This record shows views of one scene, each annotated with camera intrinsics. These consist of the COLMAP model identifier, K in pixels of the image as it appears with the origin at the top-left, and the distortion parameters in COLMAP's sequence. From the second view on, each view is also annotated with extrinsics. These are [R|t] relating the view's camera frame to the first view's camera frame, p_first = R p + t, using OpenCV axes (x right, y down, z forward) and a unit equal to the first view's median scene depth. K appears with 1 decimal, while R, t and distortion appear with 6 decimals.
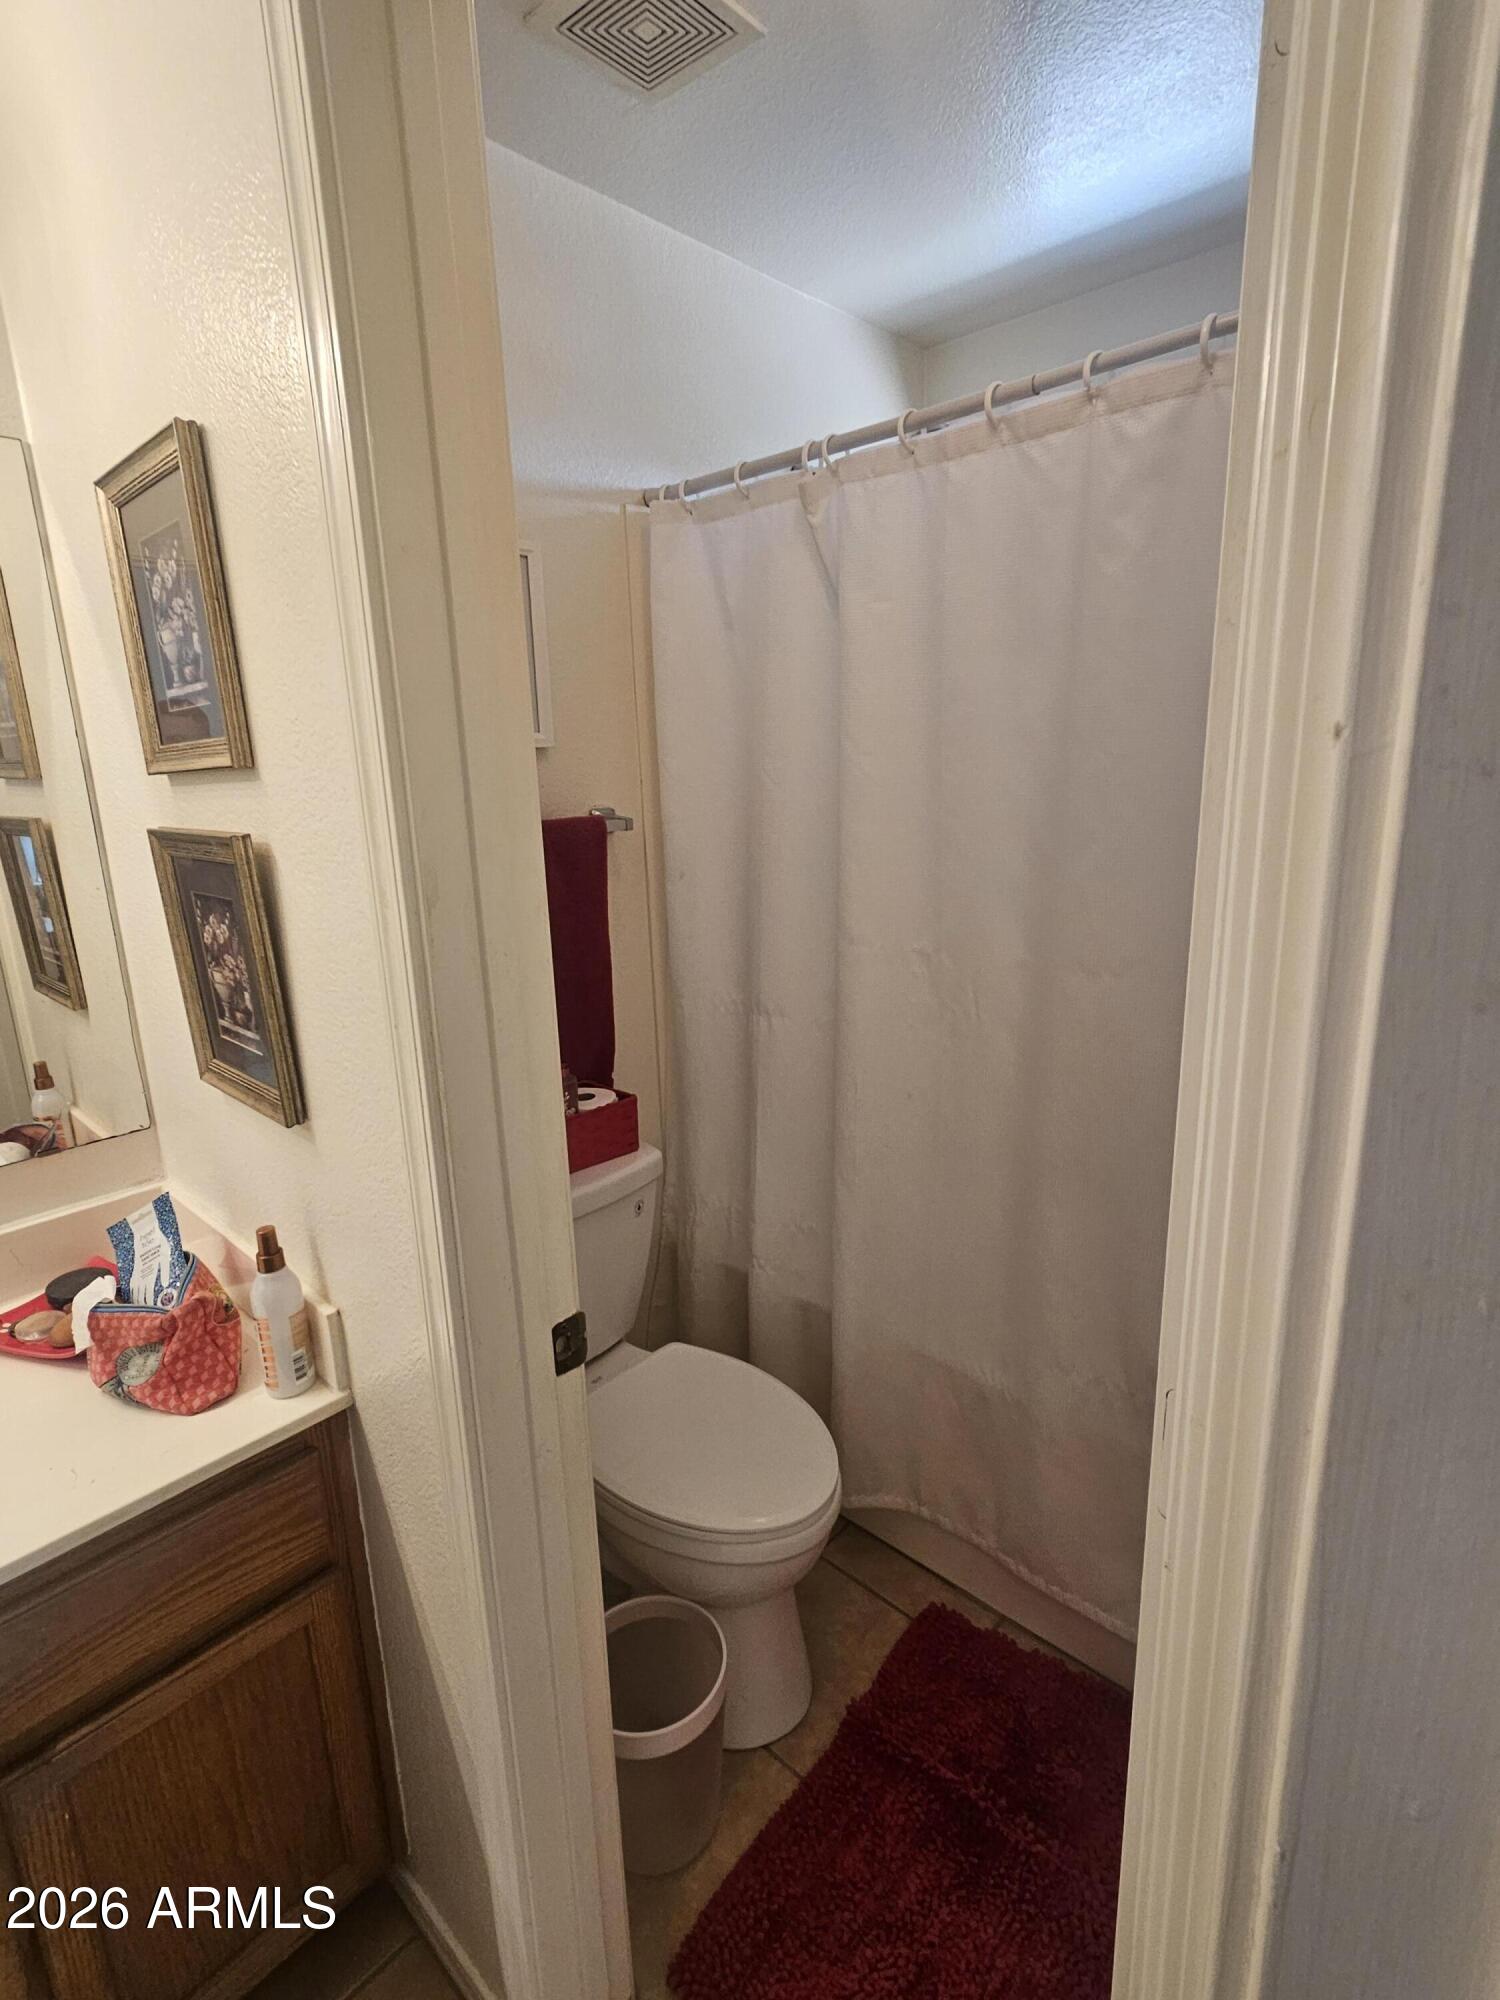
lens RADIAL K [[975.5, 0, 764.6], [0, 975.5, 991.8], [0, 0, 1]] dist [0.002360, -0.000048]
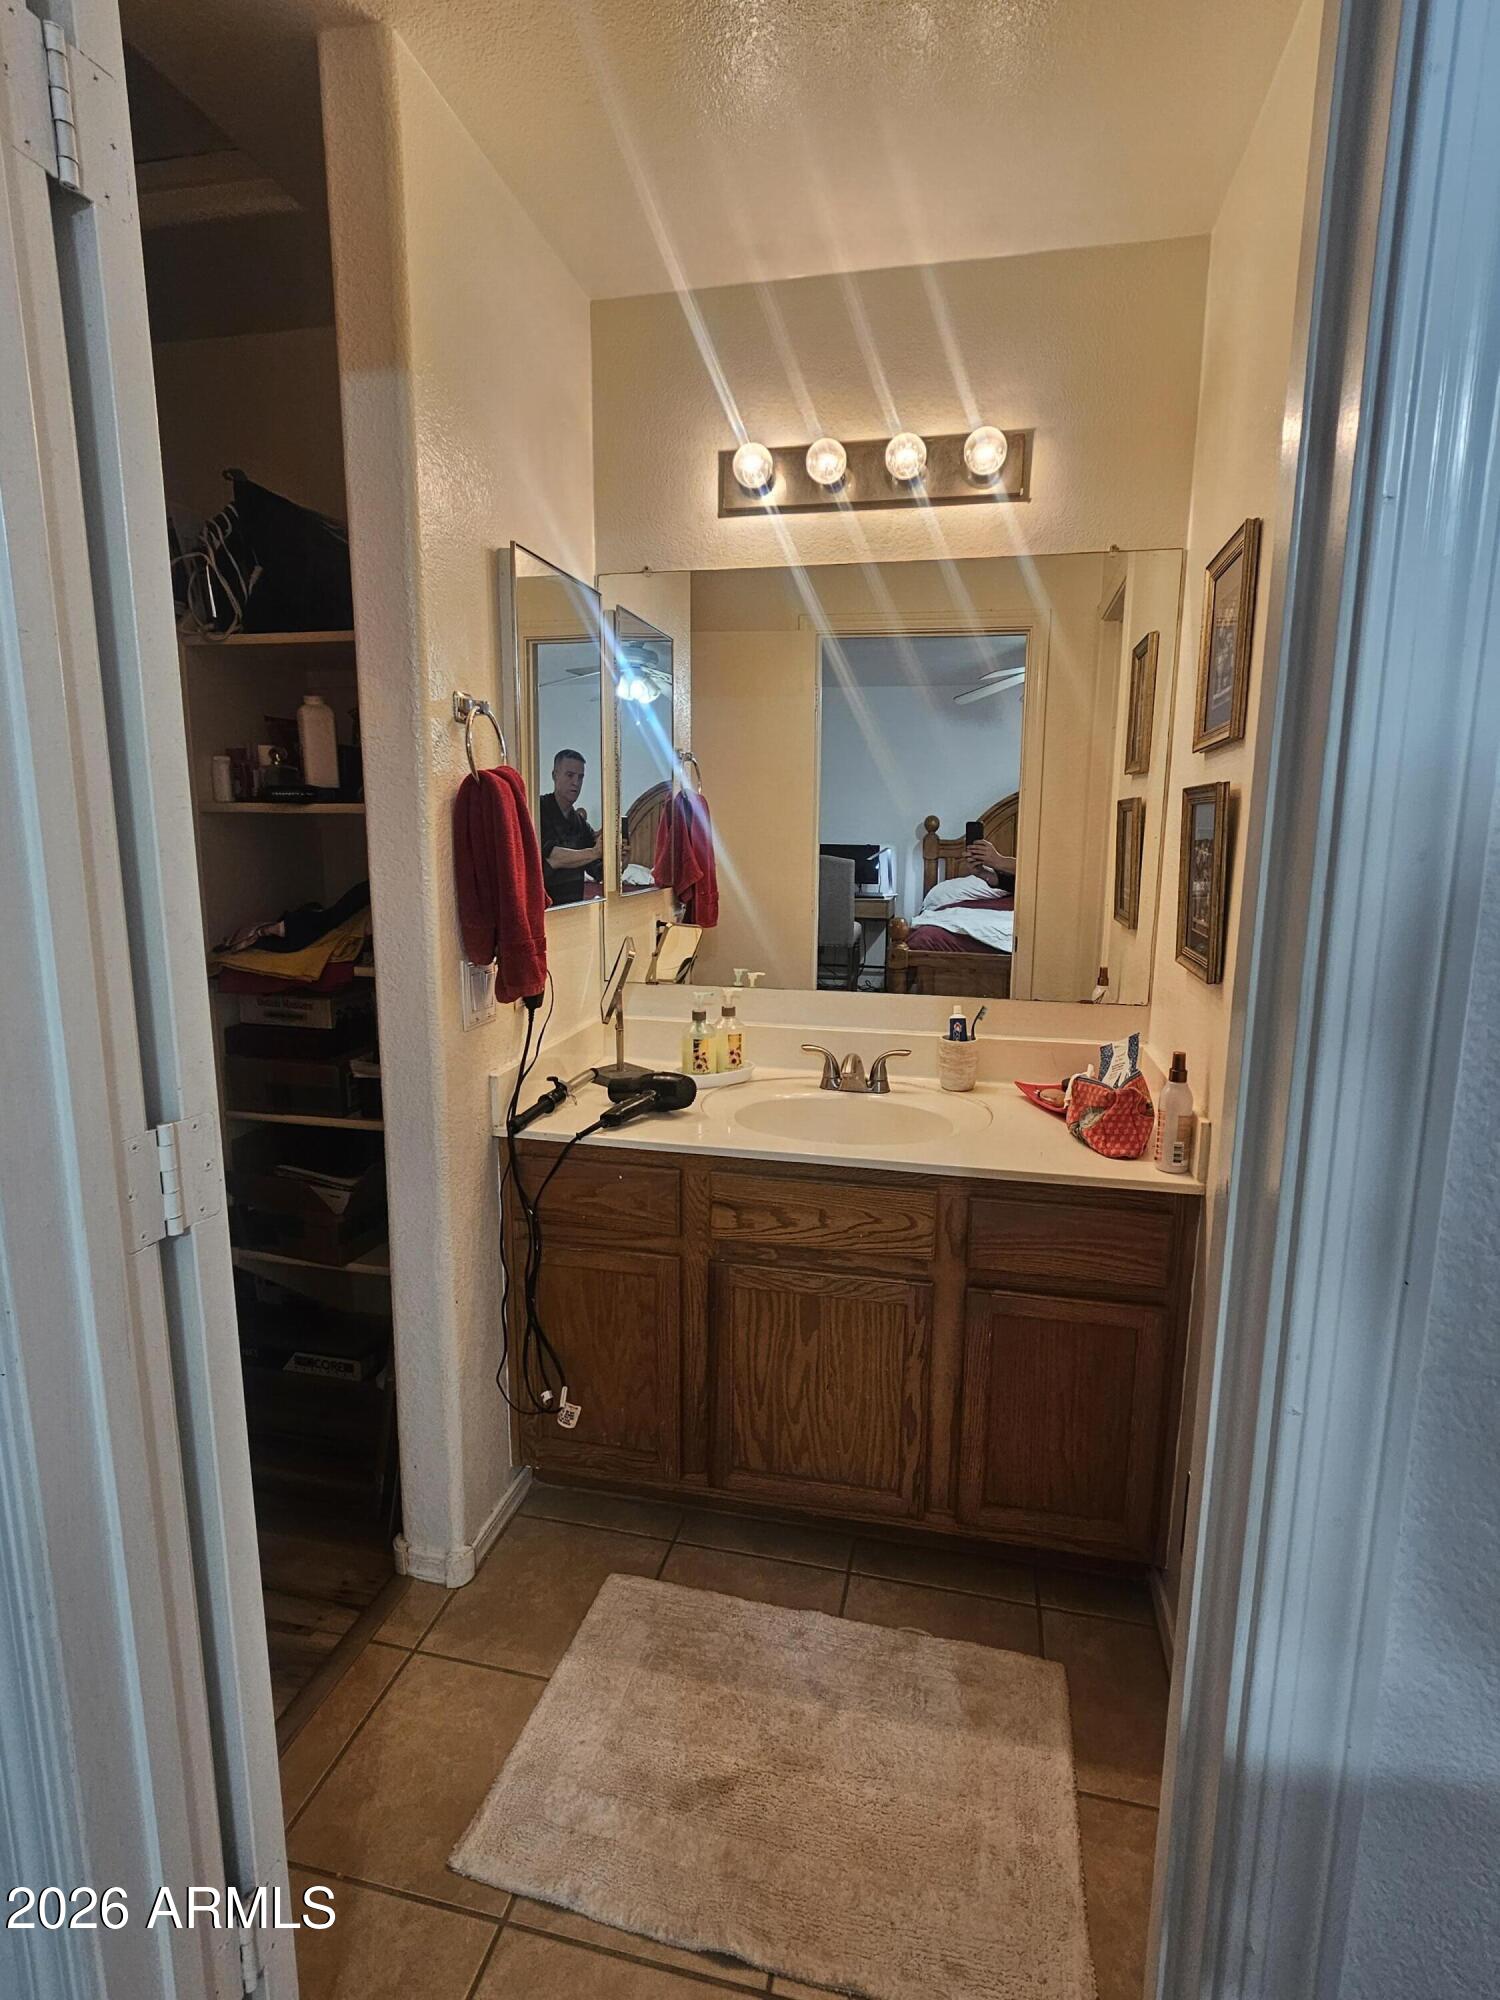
lens RADIAL K [[975.5, 0, 764.6], [0, 975.5, 991.8], [0, 0, 1]] dist [0.002360, -0.000048]
pose [[0.501007, 0.177619, -0.847021, 0.402441], [-0.223309, 0.972102, 0.071762, 0.184568], [0.836137, 0.153195, 0.526694, -0.312585]]
